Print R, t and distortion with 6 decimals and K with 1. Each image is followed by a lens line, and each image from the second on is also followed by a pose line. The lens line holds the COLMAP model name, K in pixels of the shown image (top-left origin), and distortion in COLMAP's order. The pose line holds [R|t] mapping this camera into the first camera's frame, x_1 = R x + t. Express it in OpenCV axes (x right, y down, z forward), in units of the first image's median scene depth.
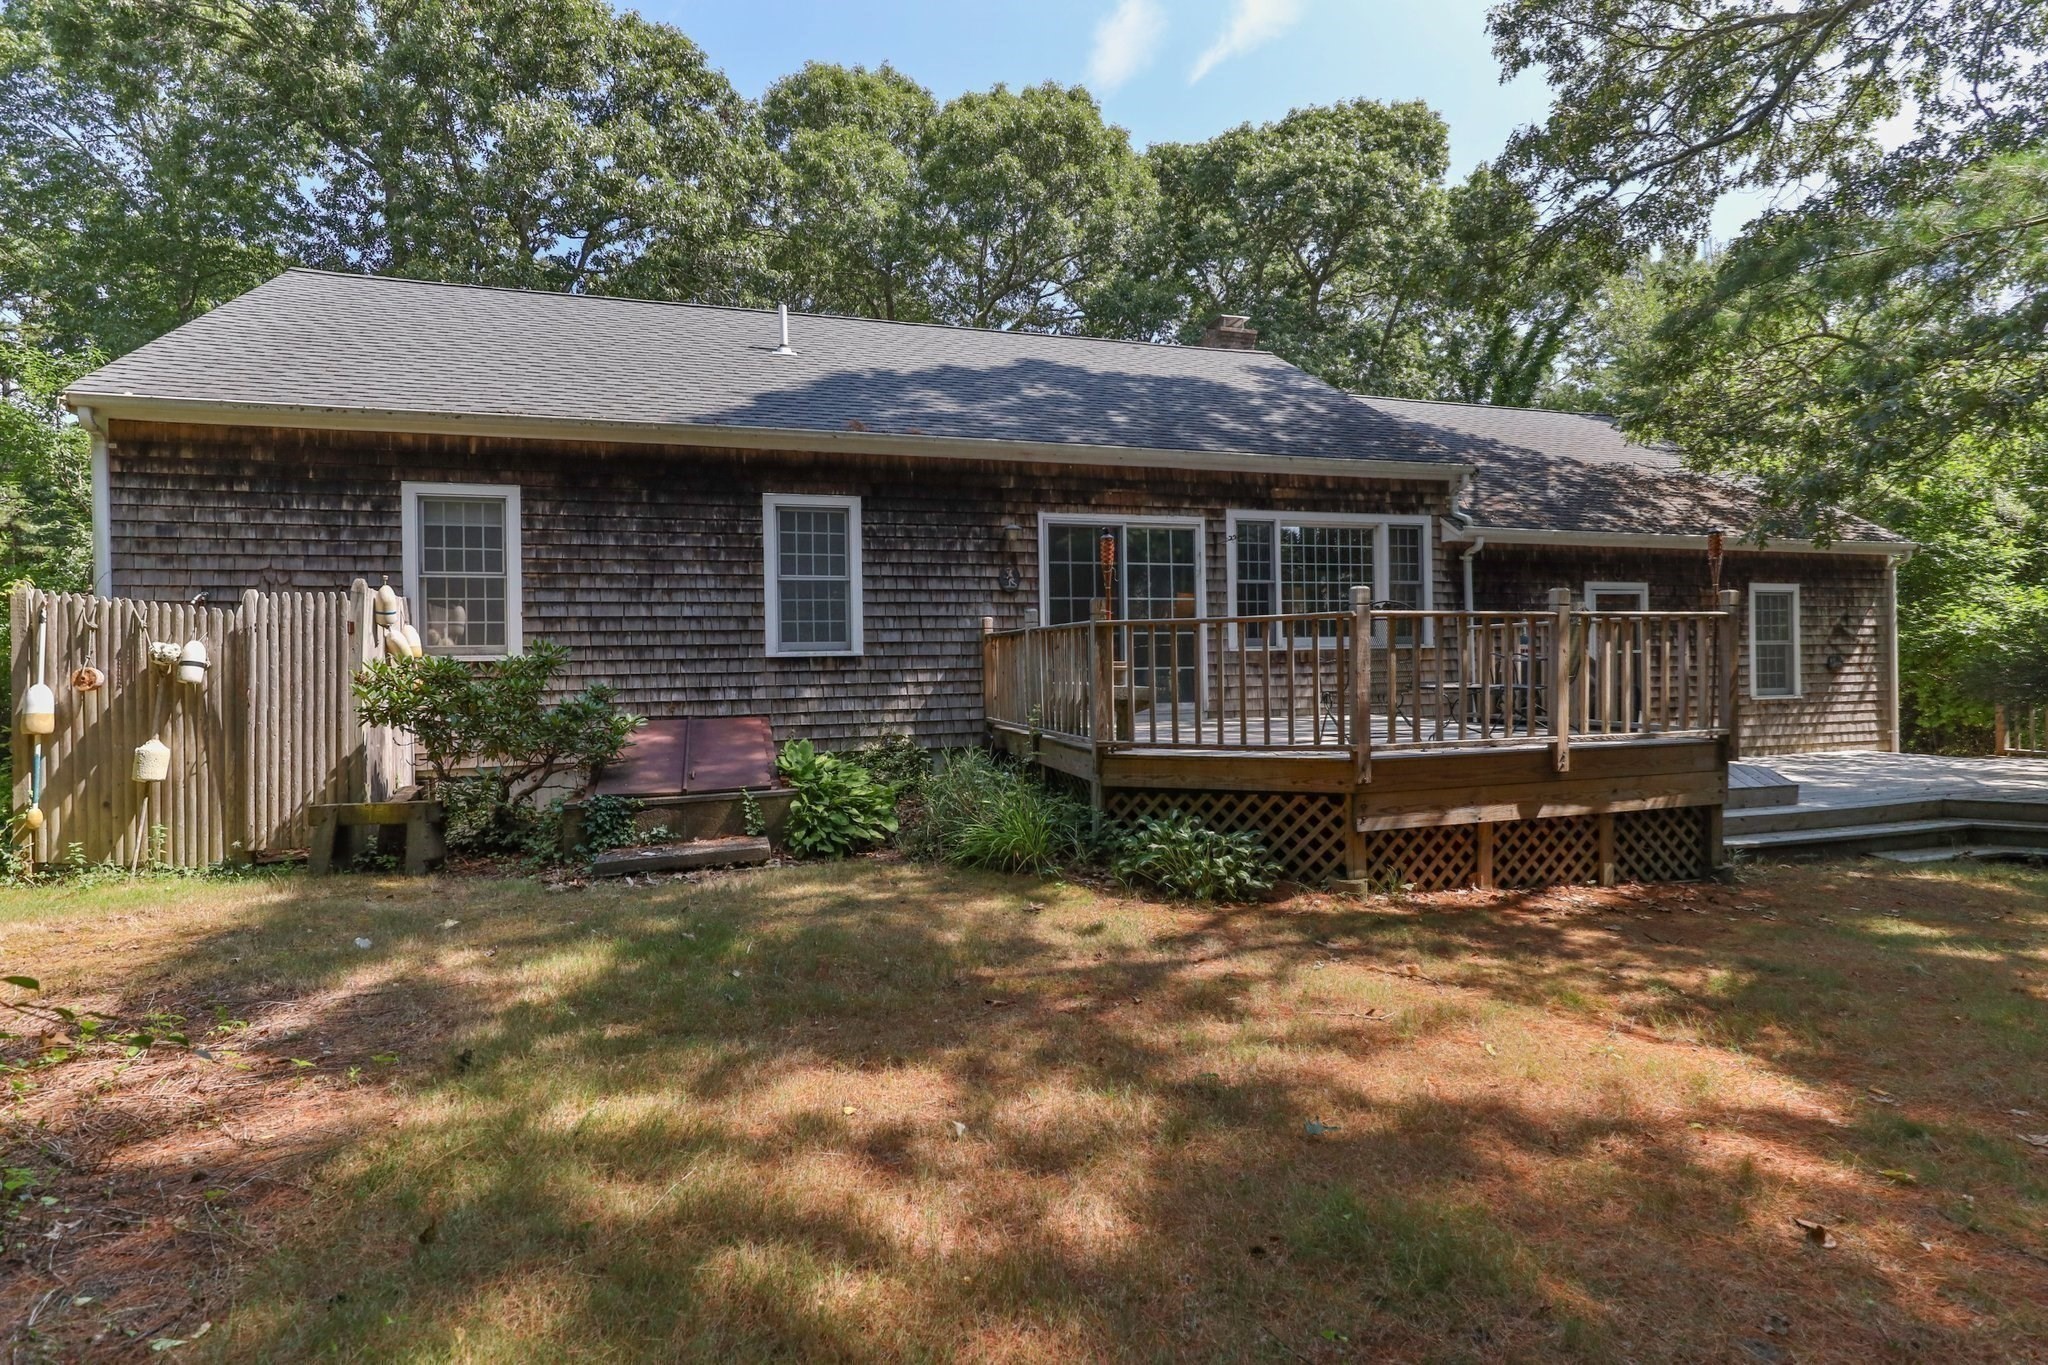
lens RADIAL K [[991.0, 0, 1028.9], [0, 991.0, 678.9], [0, 0, 1]] dist [-0.003056, 0.001556]
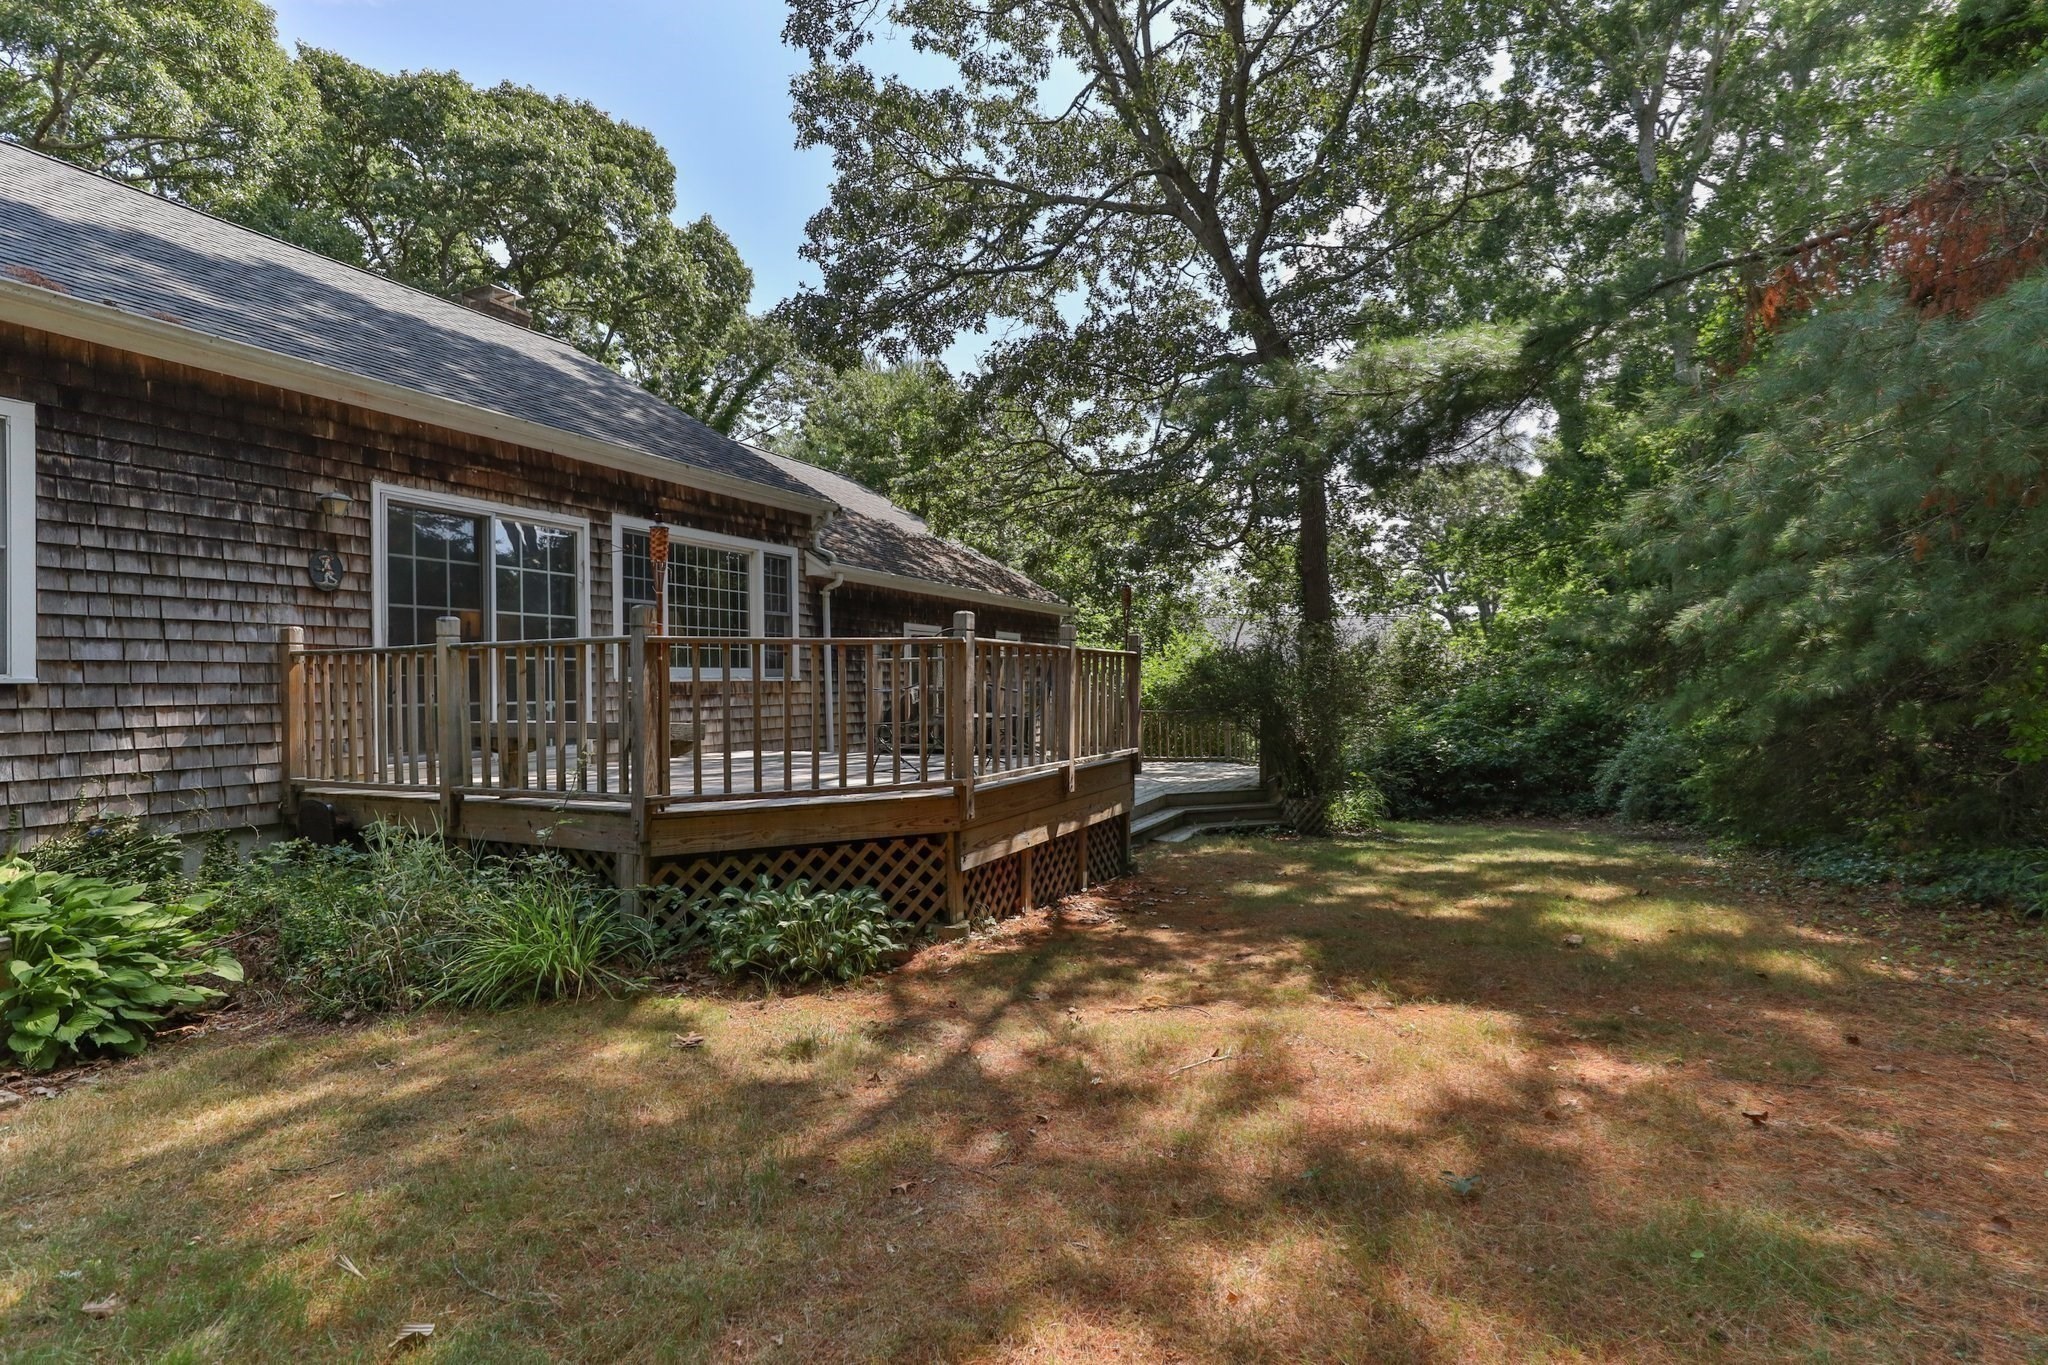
lens RADIAL K [[991.0, 0, 1059.2], [0, 991.0, 674.2], [0, 0, 1]] dist [-0.003056, 0.001556]
pose [[0.672677, 0.014856, 0.739787, -0.189559], [0.017422, 0.999203, -0.035907, 0.001908], [-0.739731, 0.037042, 0.671882, 0.184534]]
